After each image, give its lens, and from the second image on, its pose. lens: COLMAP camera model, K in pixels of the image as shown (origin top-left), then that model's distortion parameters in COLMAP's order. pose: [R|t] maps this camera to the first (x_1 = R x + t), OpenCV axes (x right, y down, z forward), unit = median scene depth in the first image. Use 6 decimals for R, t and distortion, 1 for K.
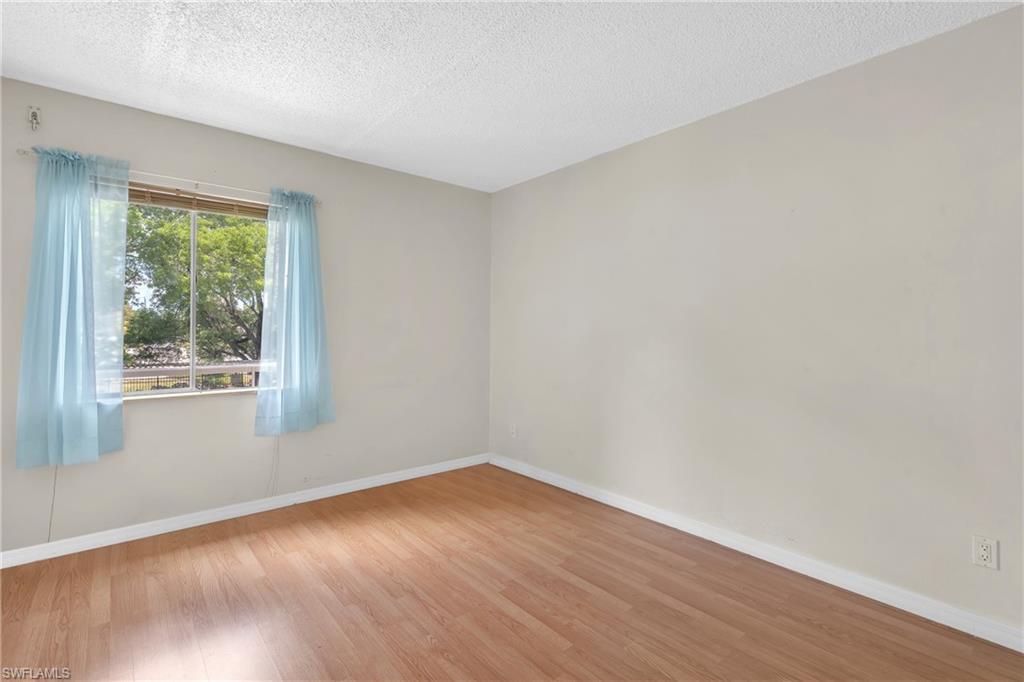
lens RADIAL K [[465.5, 0, 508.9], [0, 465.5, 332.6], [0, 0, 1]] dist [0.000513, 0.000482]
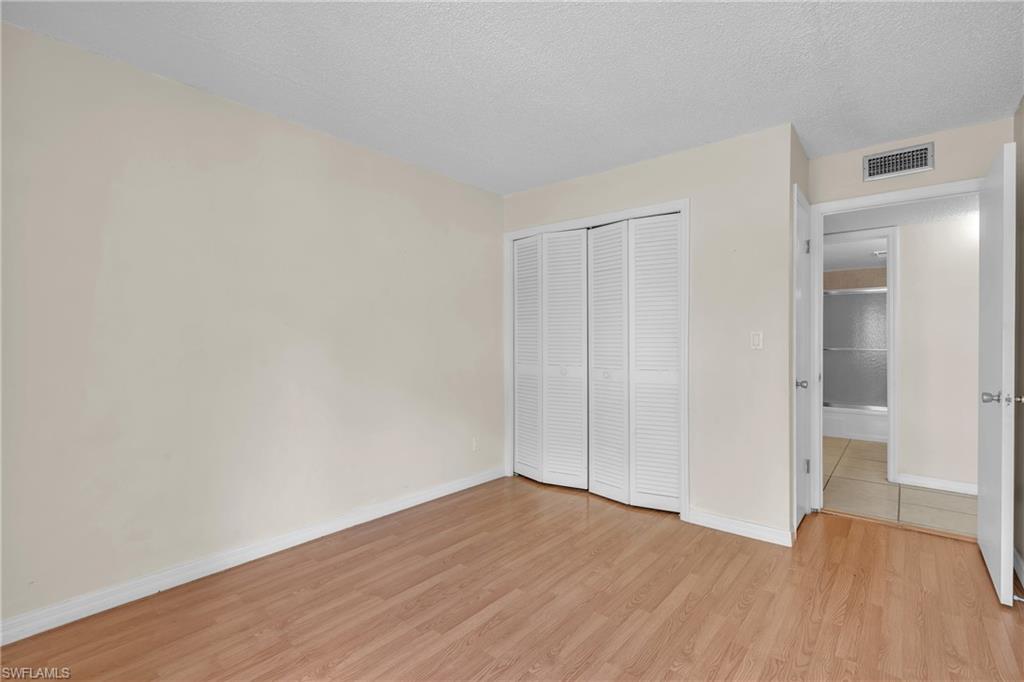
lens RADIAL K [[465.5, 0, 509.1], [0, 465.5, 340.3], [0, 0, 1]] dist [0.000513, 0.000482]
pose [[-0.152715, -0.009764, 0.988222, -0.805310], [0.004081, 0.999936, 0.010510, -0.009721], [-0.988262, 0.005638, -0.152665, 0.888851]]
